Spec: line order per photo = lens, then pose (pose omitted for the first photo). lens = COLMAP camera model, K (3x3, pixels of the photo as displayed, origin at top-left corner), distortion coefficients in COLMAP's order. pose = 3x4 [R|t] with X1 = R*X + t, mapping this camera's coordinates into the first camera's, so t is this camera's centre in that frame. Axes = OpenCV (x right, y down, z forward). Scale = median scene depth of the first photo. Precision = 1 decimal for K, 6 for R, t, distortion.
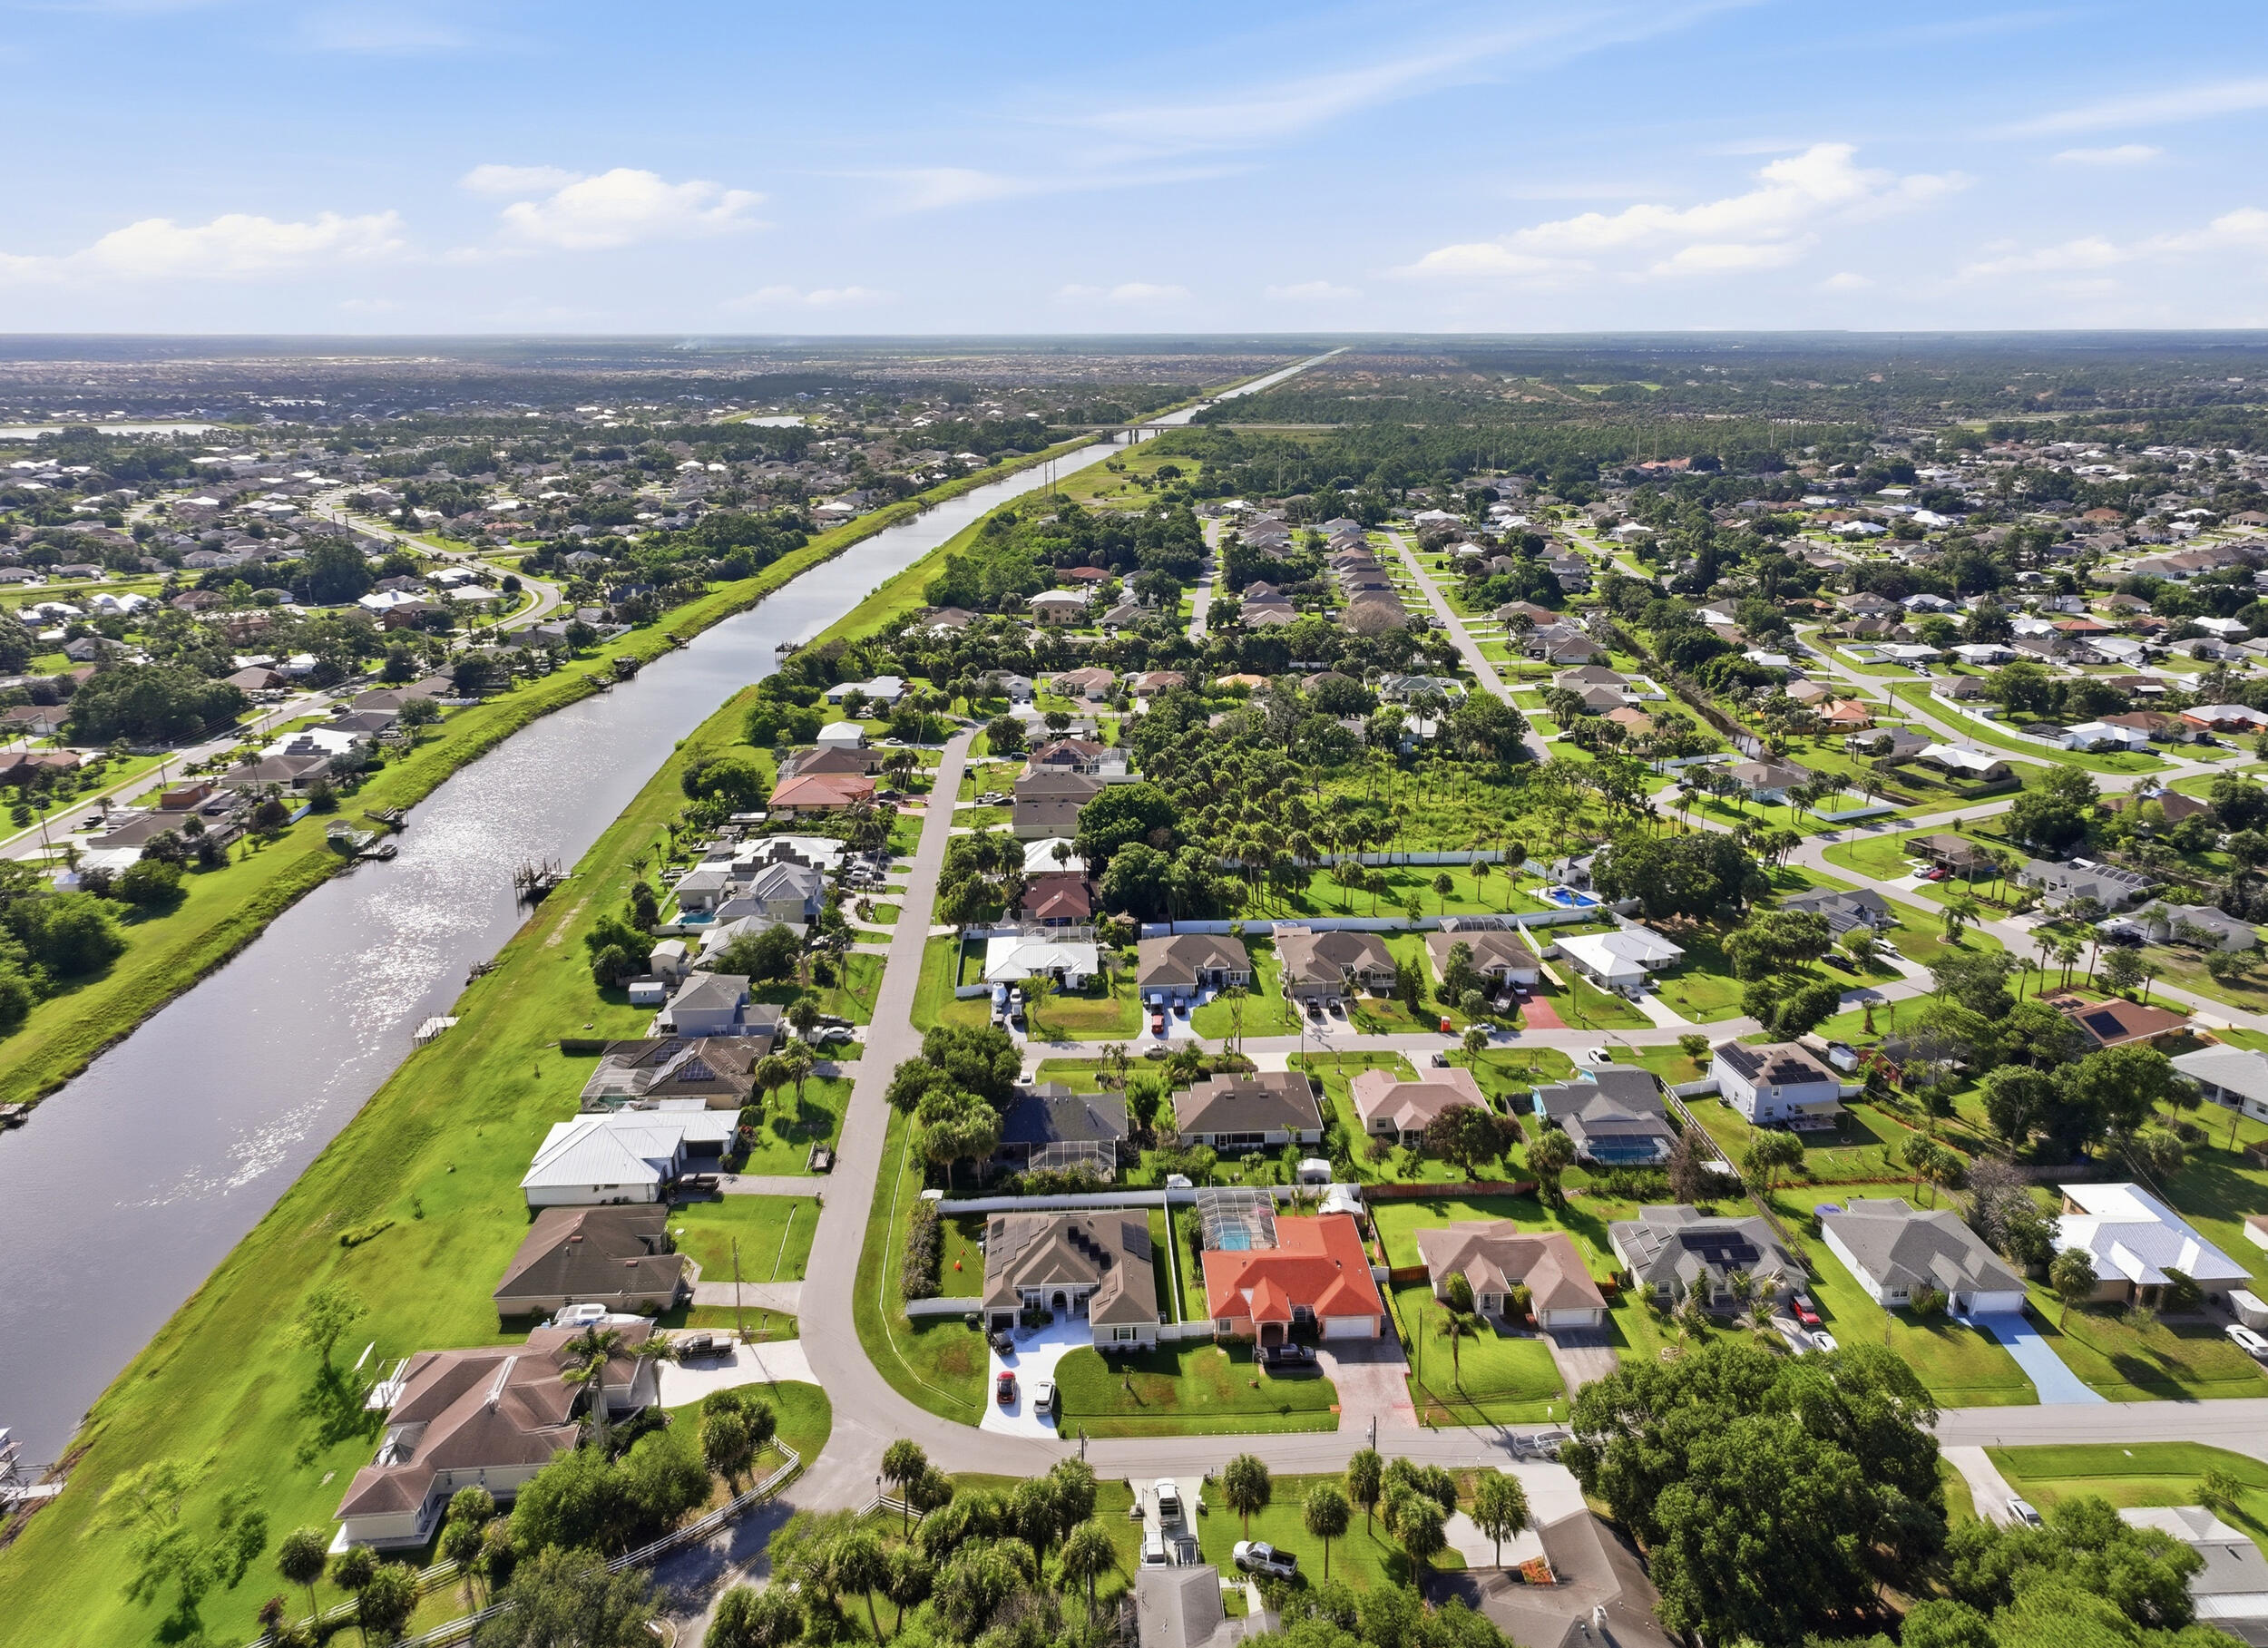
lens RADIAL K [[1658.5, 0, 1151.5], [0, 1658.5, 821.6], [0, 0, 1]] dist [-0.003455, 0.017186]
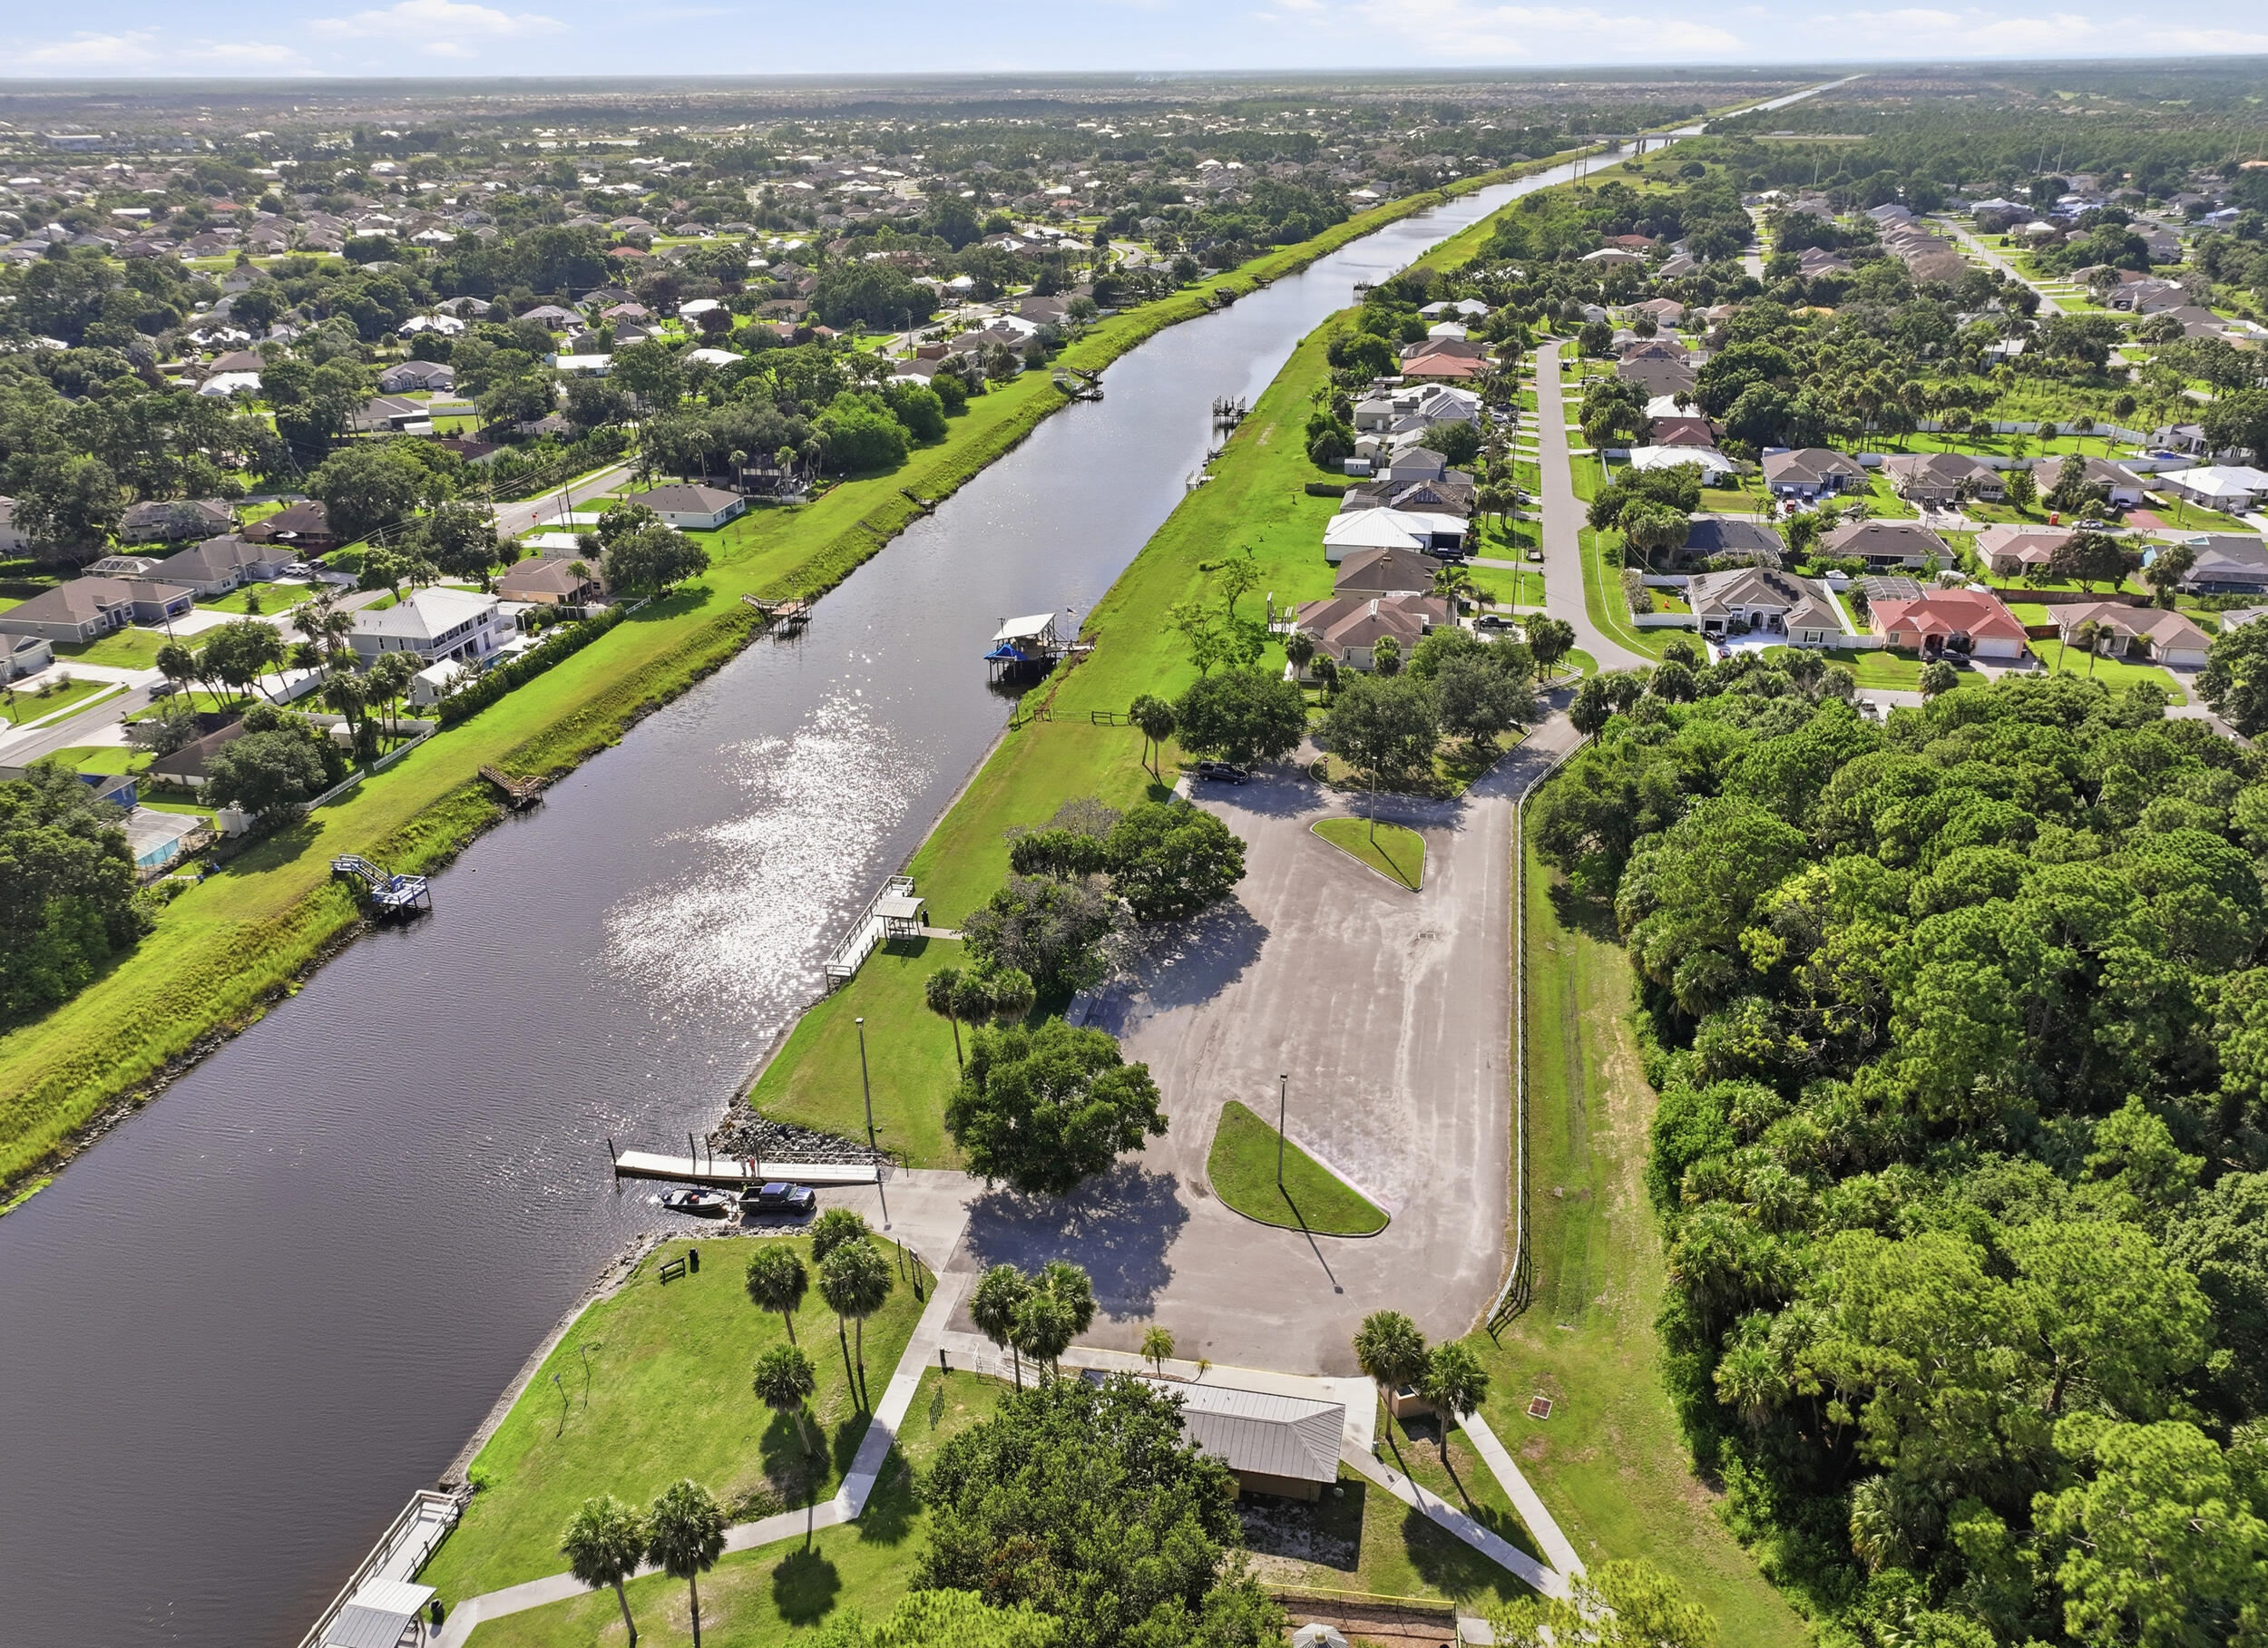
lens RADIAL K [[1658.5, 0, 1151.5], [0, 1658.5, 821.6], [0, 0, 1]] dist [-0.003455, 0.017186]
pose [[0.966986, 0.097403, -0.235478, -0.081543], [-0.063606, 0.987075, 0.147095, 0.118970], [0.246762, -0.127261, 0.960684, -0.172109]]
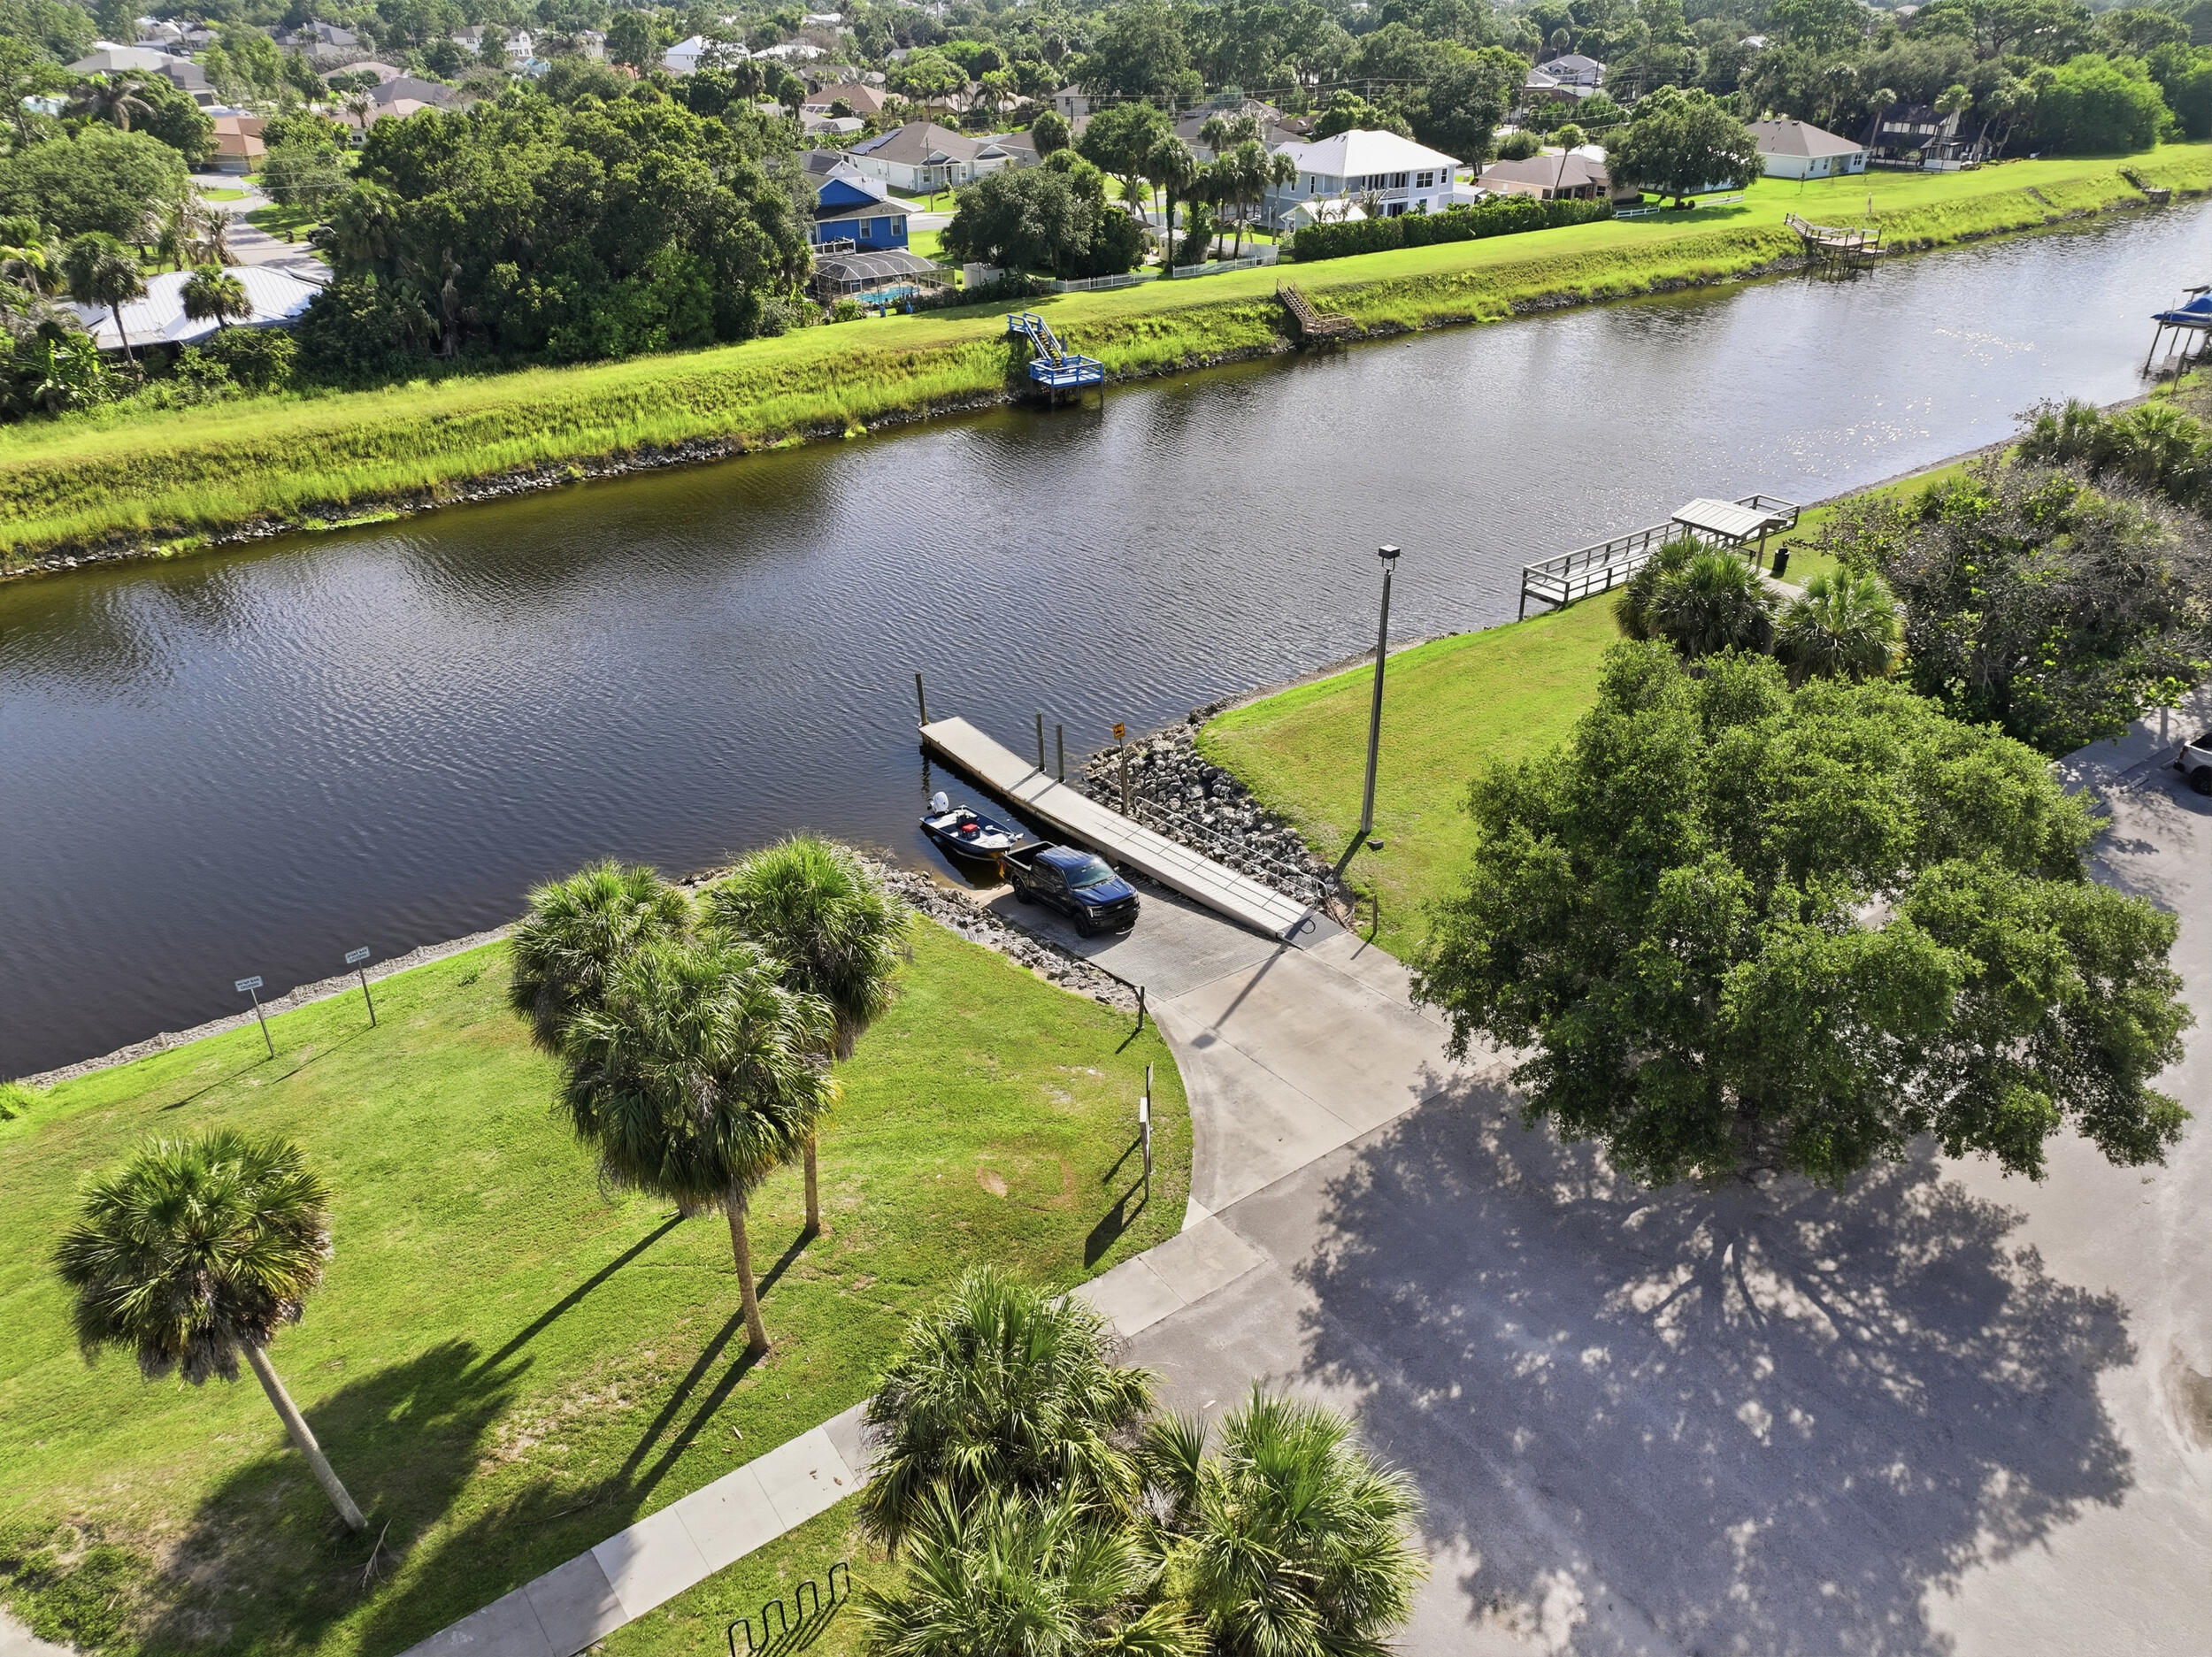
lens RADIAL K [[1571.2, 0, 1108.0], [0, 1571.2, 818.4], [0, 0, 1]] dist [-0.005303, 0.024256]
pose [[0.544159, 0.404624, -0.734963, -0.120049], [-0.243150, 0.914479, 0.323428, 0.187051], [0.802975, 0.002709, 0.596006, 0.012619]]
